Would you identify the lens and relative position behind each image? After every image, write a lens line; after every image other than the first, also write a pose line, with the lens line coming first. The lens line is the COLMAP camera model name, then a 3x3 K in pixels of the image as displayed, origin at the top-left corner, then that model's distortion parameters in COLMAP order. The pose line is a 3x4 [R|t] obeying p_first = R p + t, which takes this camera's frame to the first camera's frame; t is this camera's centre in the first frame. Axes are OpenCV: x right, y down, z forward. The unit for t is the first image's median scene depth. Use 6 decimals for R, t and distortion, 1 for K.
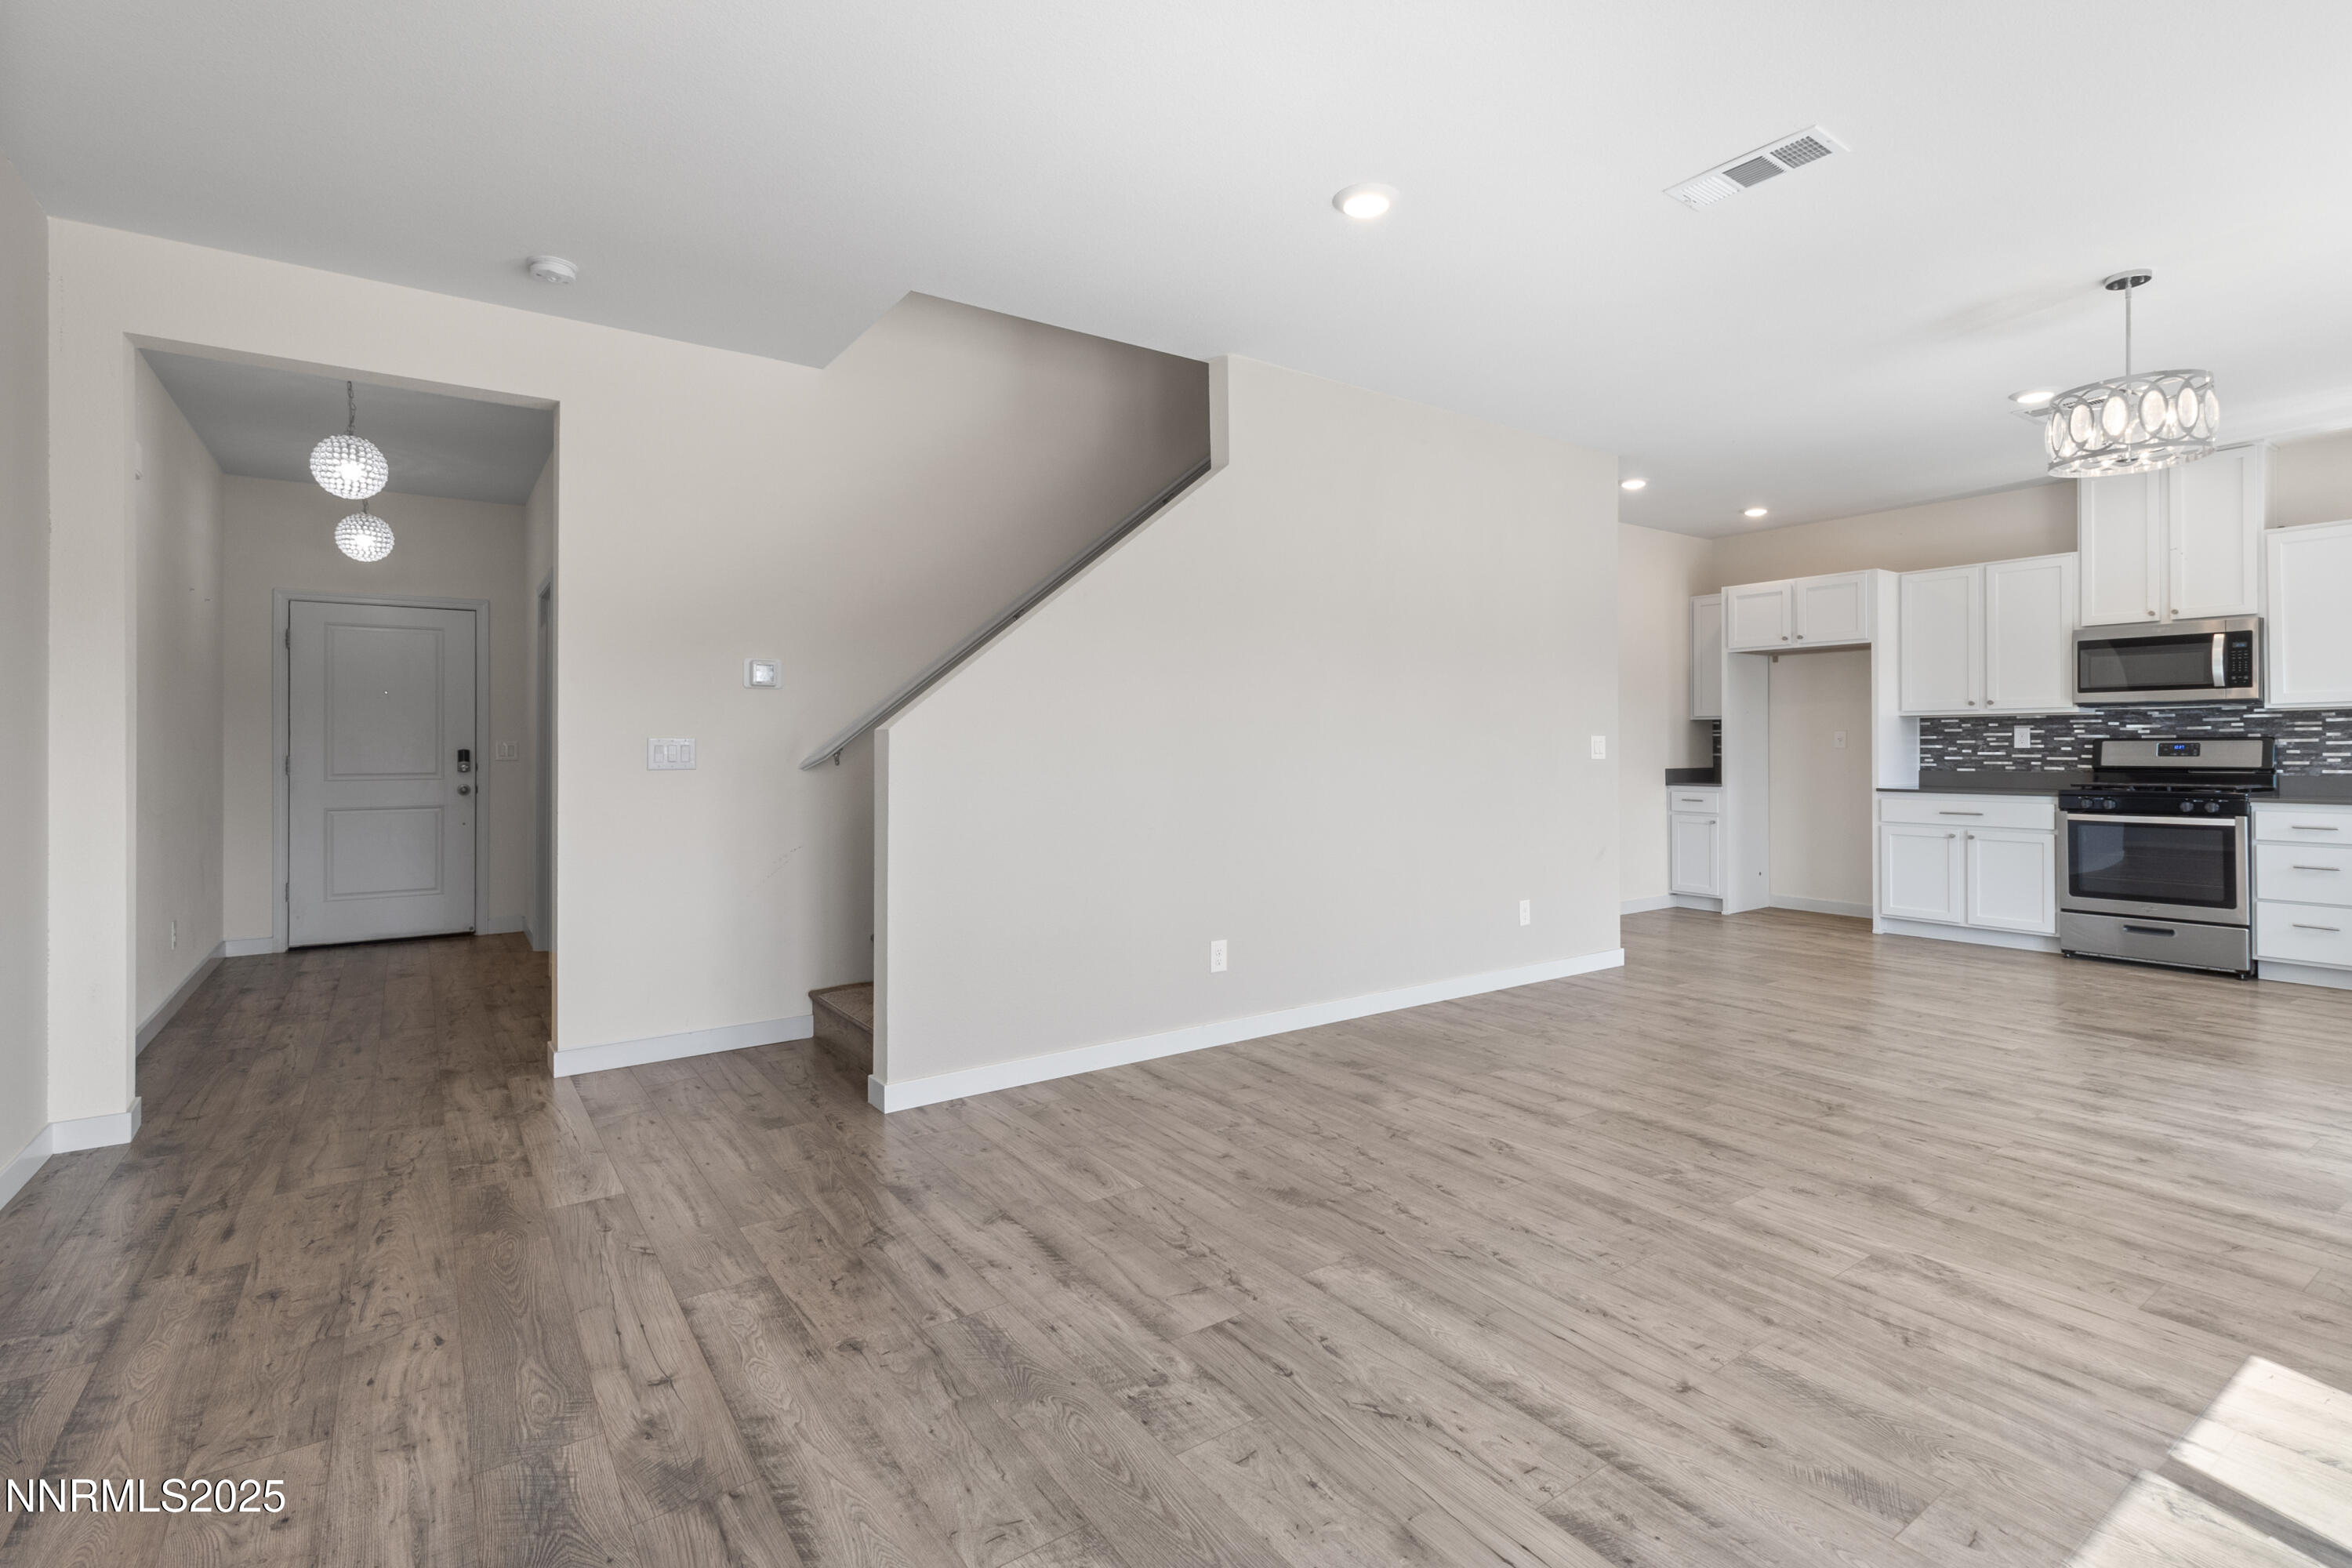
lens RADIAL K [[1093.7, 0, 1183.1], [0, 1093.7, 743.5], [0, 0, 1]] dist [0.002423, 0.000539]
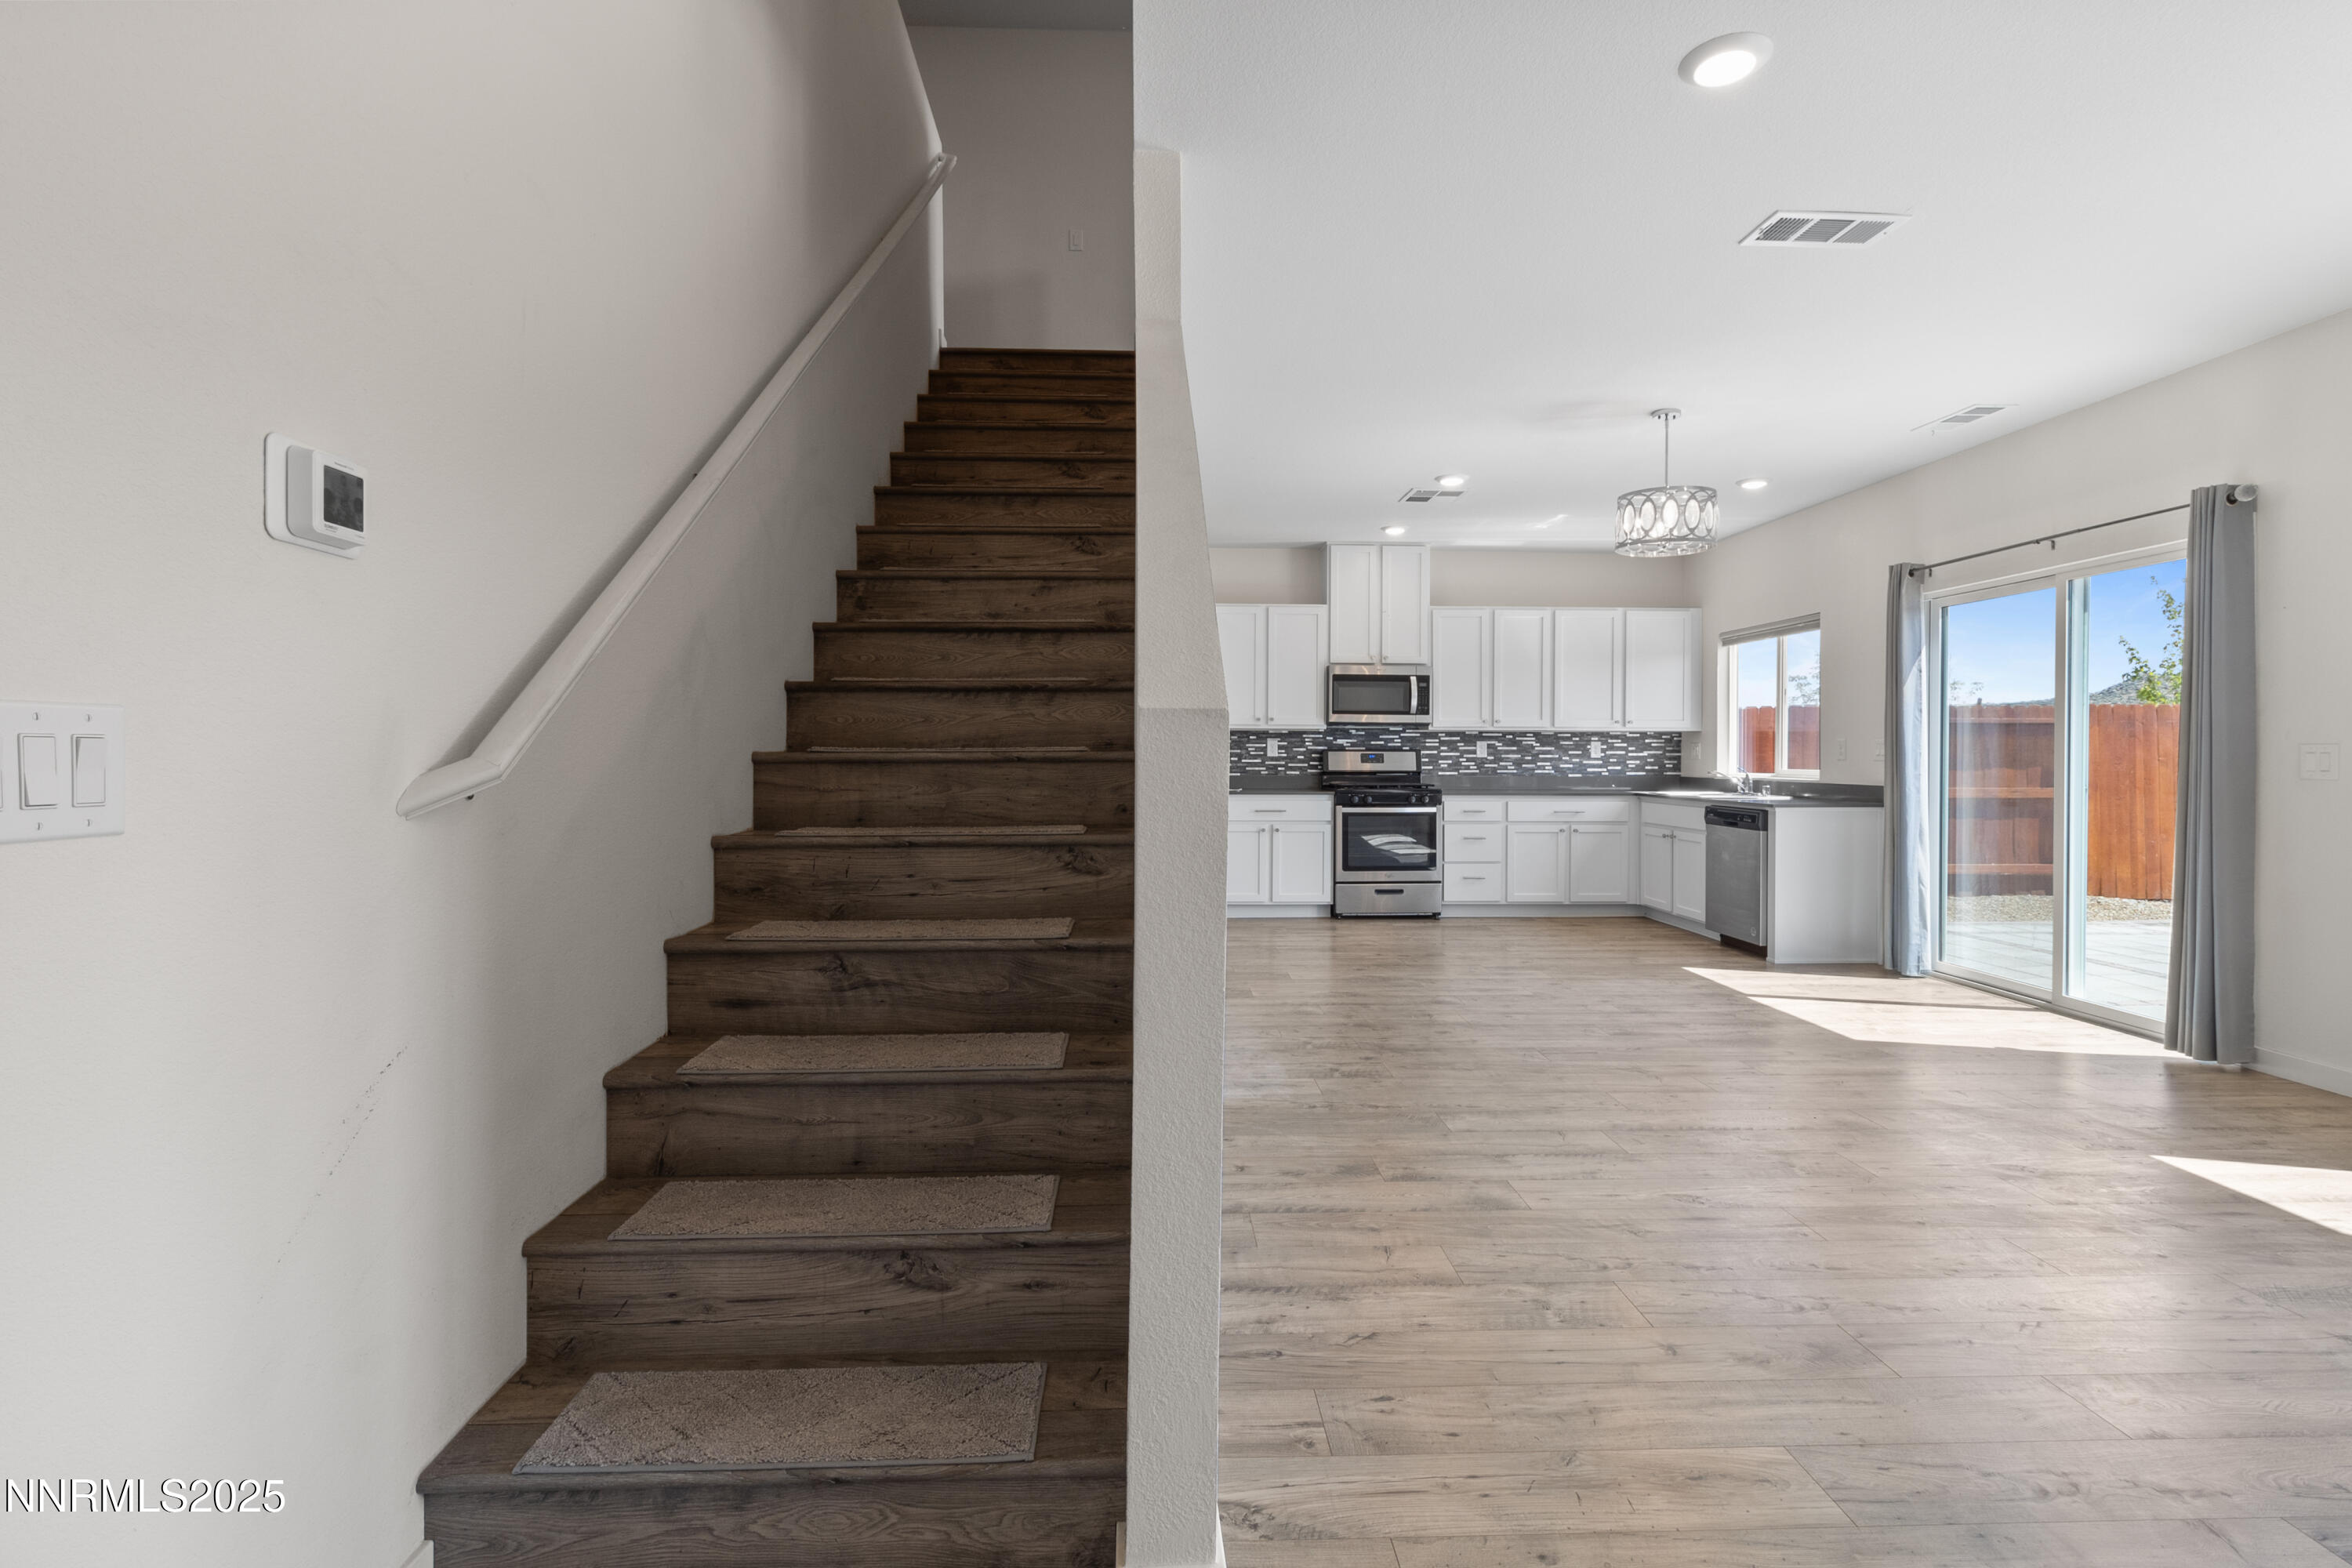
lens RADIAL K [[1093.7, 0, 1189.3], [0, 1093.7, 760.7], [0, 0, 1]] dist [0.002423, 0.000539]
pose [[0.542101, 0.000163, 0.840313, -0.462447], [-0.008413, 0.999951, 0.005233, 0.004470], [-0.840271, -0.009906, 0.542076, 0.582131]]
